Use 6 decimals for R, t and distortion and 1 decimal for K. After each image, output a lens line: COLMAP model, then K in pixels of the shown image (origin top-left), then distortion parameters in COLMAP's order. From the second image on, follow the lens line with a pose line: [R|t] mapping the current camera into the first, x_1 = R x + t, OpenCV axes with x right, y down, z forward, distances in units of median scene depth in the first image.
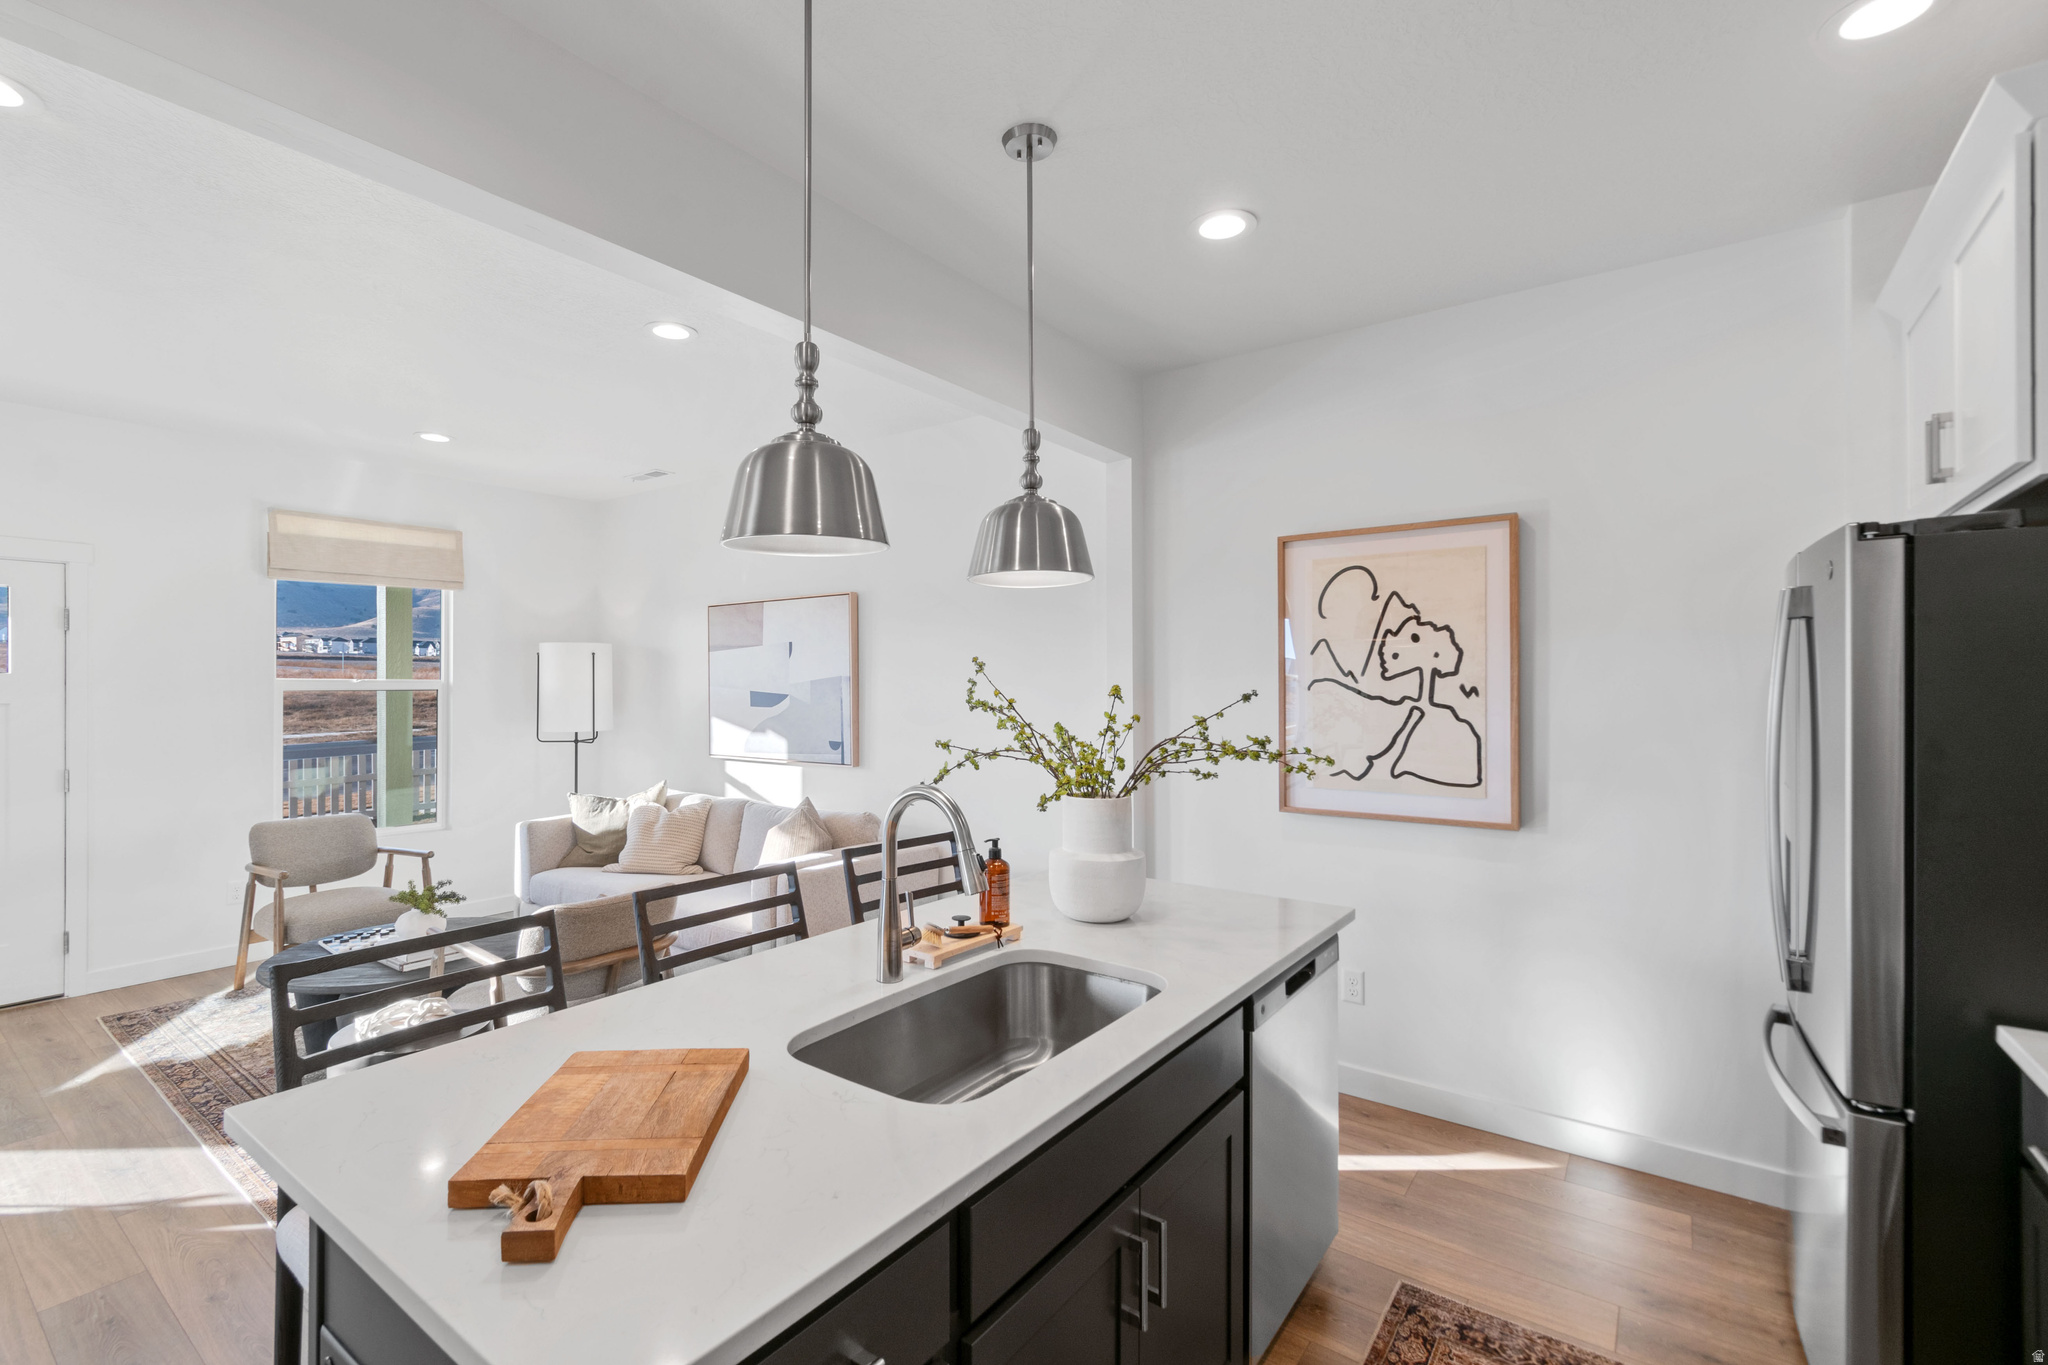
lens RADIAL K [[901.4, 0, 974.5], [0, 901.4, 696.8], [0, 0, 1]] dist [0.004083, 0.000466]
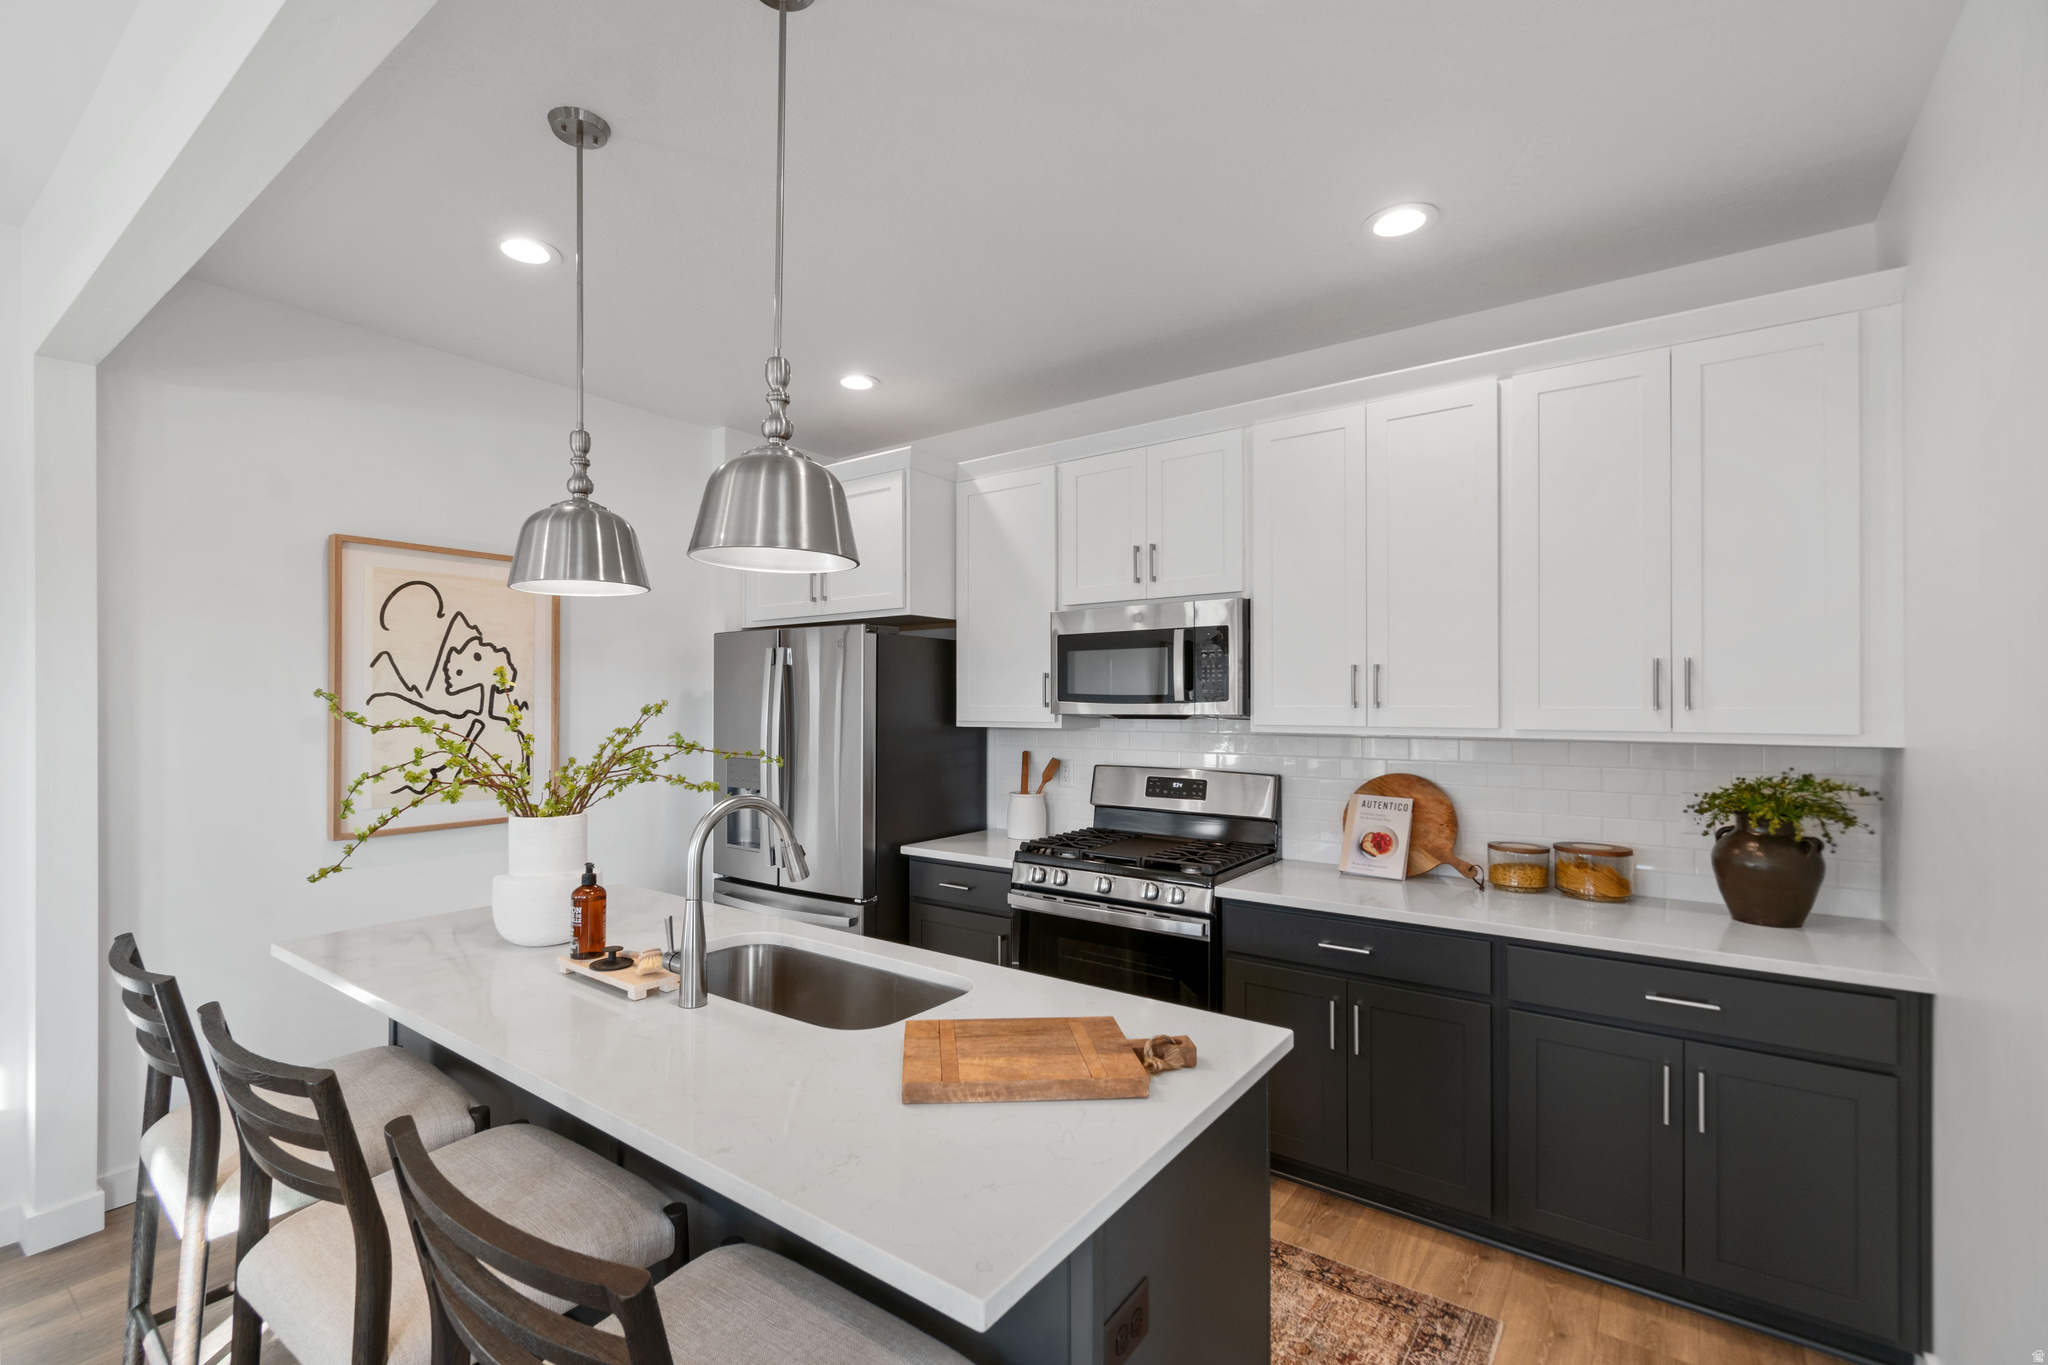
lens RADIAL K [[901.4, 0, 974.5], [0, 901.4, 696.8], [0, 0, 1]] dist [0.004083, 0.000466]
pose [[0.005275, 0.005795, 0.999969, -0.590029], [0.009820, 0.999935, -0.005847, -0.004387], [-0.999938, 0.009851, 0.005218, 0.384471]]
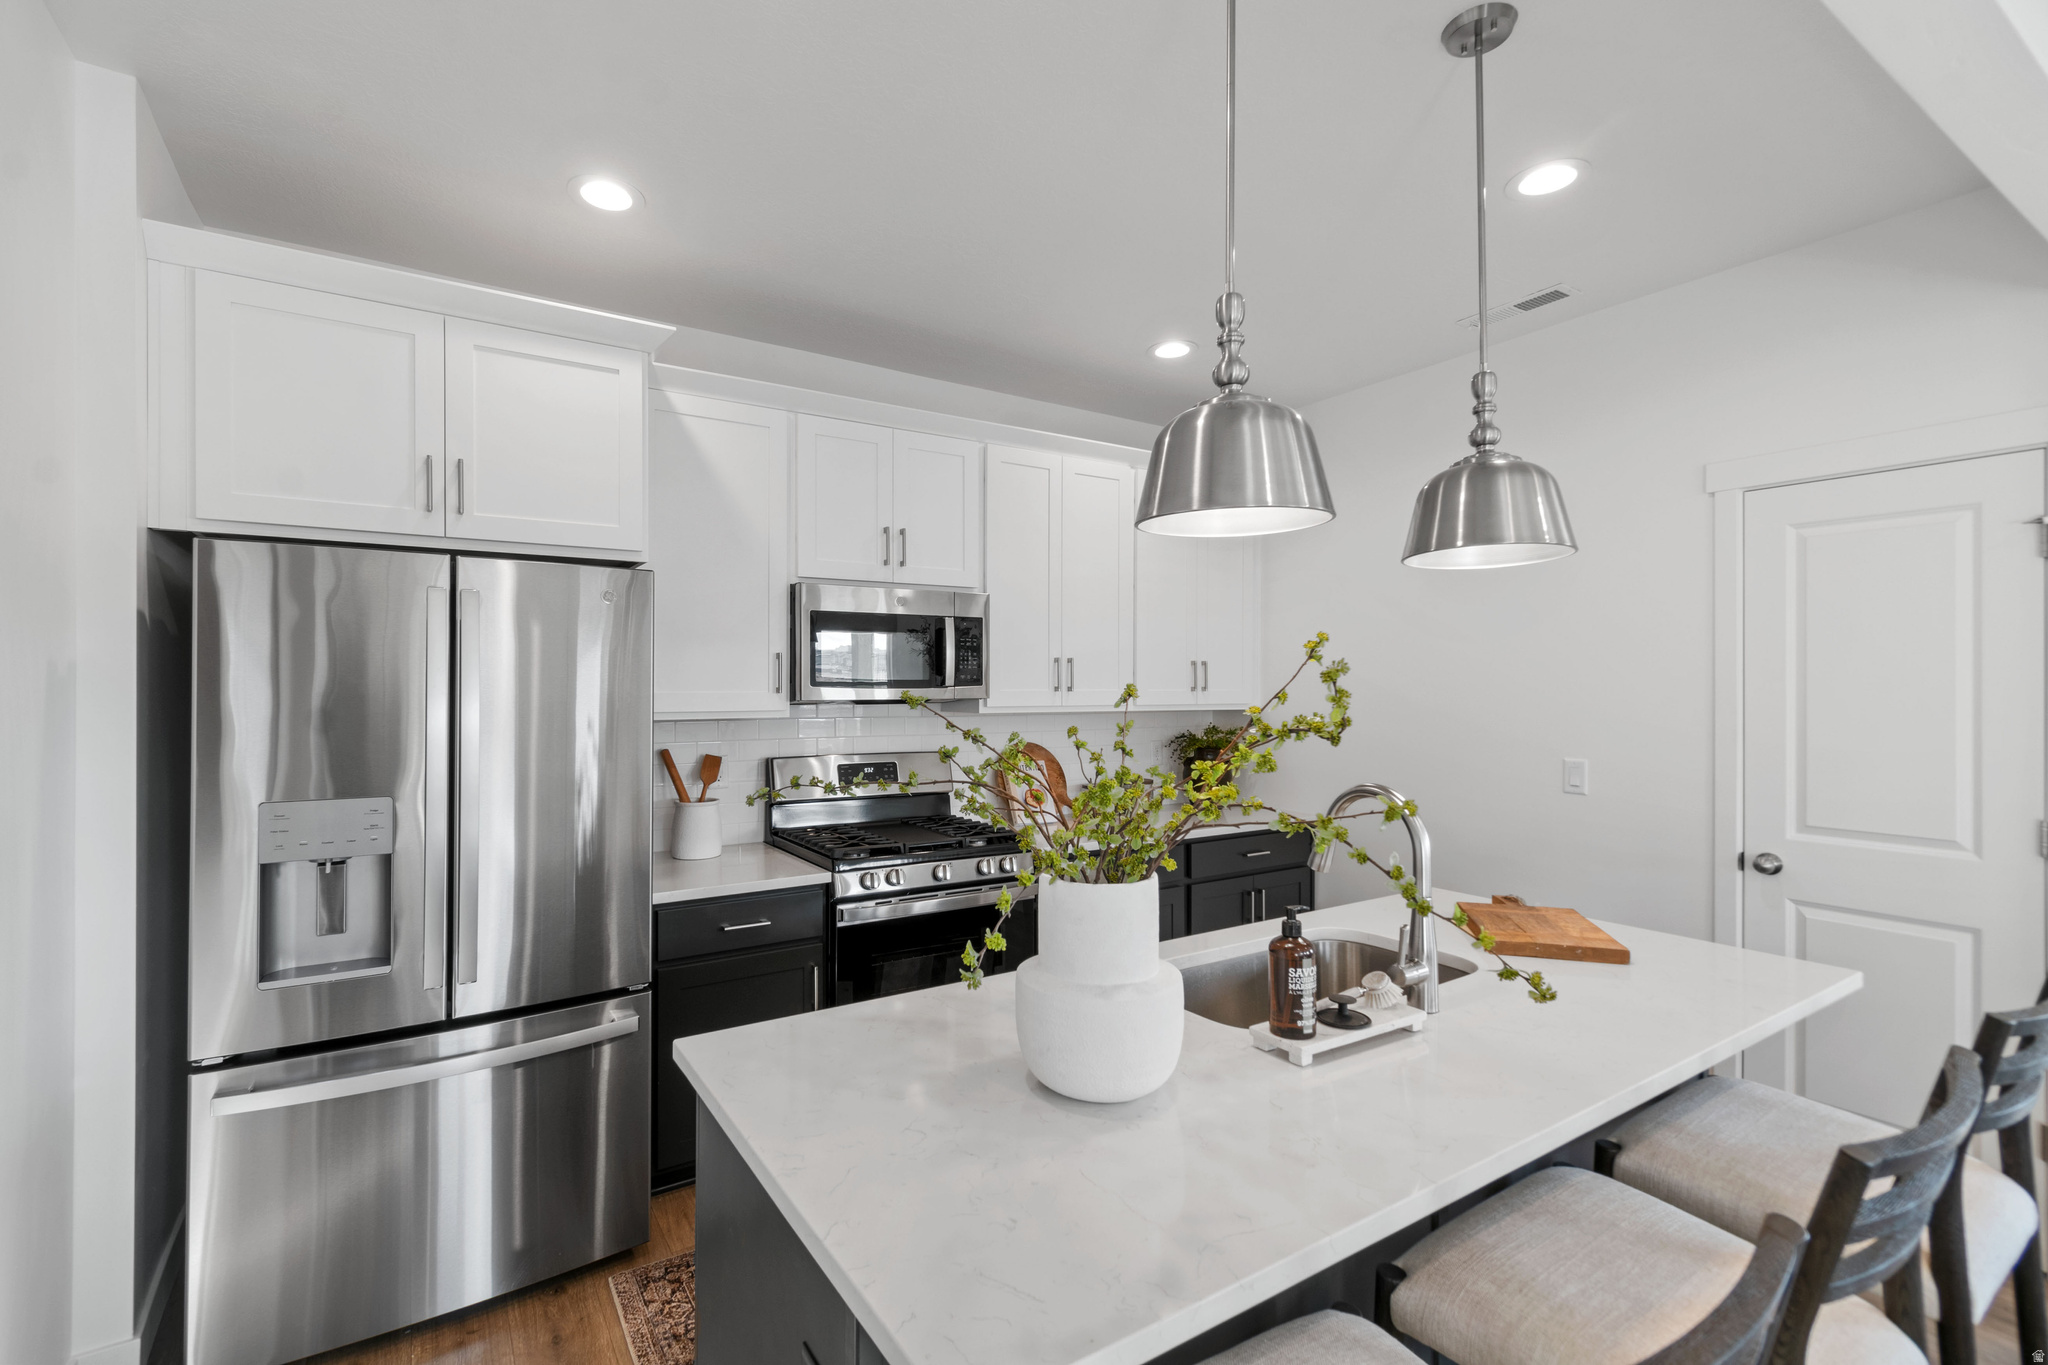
lens RADIAL K [[901.4, 0, 974.5], [0, 901.4, 696.8], [0, 0, 1]] dist [0.004083, 0.000466]
pose [[-0.934027, -0.002198, 0.357197, 0.001908], [0.004607, 0.999824, 0.018197, -0.009610], [-0.357174, 0.018642, -0.933852, 1.125518]]
